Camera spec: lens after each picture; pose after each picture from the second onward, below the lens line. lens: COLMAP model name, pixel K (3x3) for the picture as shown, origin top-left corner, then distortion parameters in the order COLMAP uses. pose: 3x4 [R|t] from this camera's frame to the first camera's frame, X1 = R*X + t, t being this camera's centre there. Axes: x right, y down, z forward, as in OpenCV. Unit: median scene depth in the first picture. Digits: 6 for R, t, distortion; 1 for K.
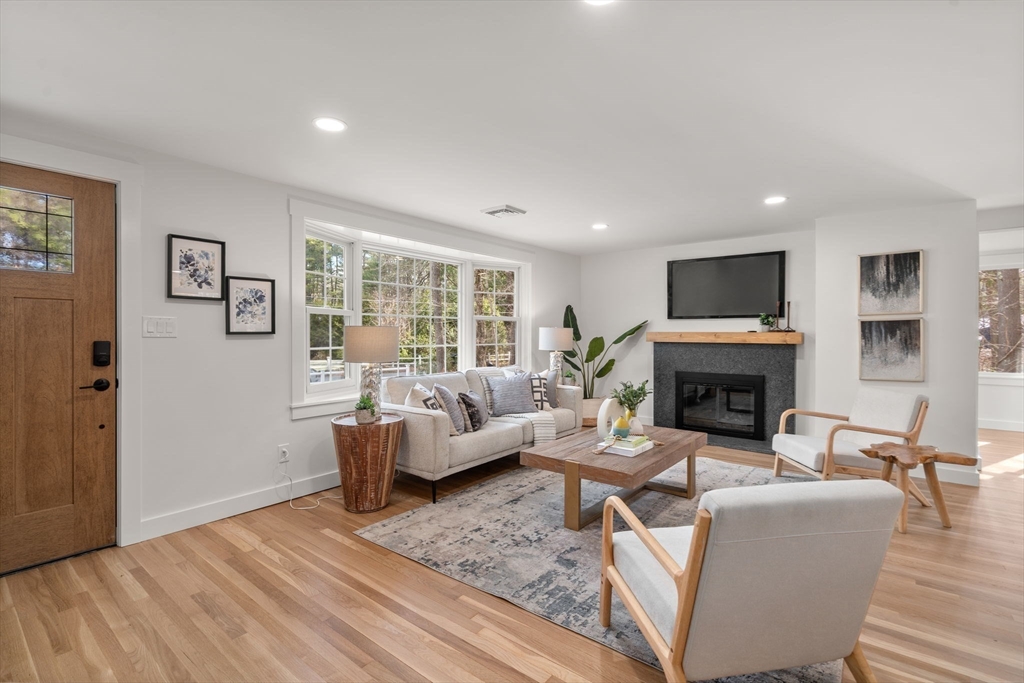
lens RADIAL K [[471.1, 0, 510.6], [0, 471.1, 338.6], [0, 0, 1]] dist [-0.000001, 0.001212]
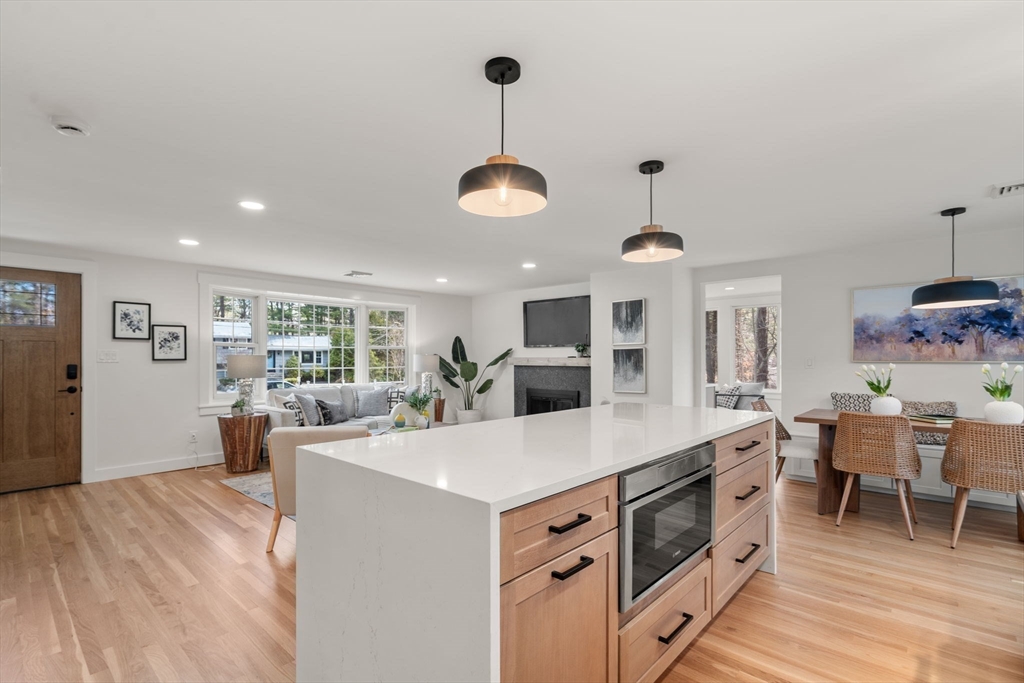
lens RADIAL K [[475.7, 0, 510.0], [0, 475.7, 358.7], [0, 0, 1]] dist [0.001764, 0.000540]
pose [[0.997412, -0.002631, -0.071849, 0.651349], [0.001959, 0.999954, -0.009417, 0.002616], [0.071871, 0.009252, 0.997371, -0.478669]]
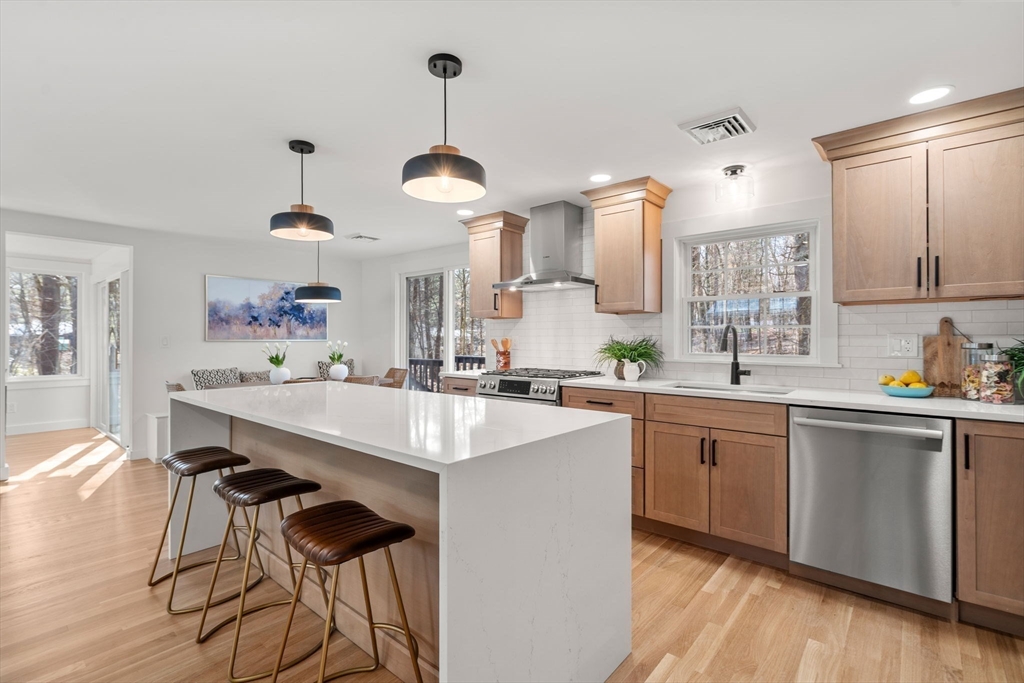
lens RADIAL K [[471.2, 0, 510.4], [0, 471.2, 336.0], [0, 0, 1]] dist [-0.001966, -0.000143]
pose [[0.038139, 0.003056, 0.999268, 0.089244], [0.008941, 0.999954, -0.003400, -0.000714], [-0.999232, 0.009065, 0.038110, -0.075722]]
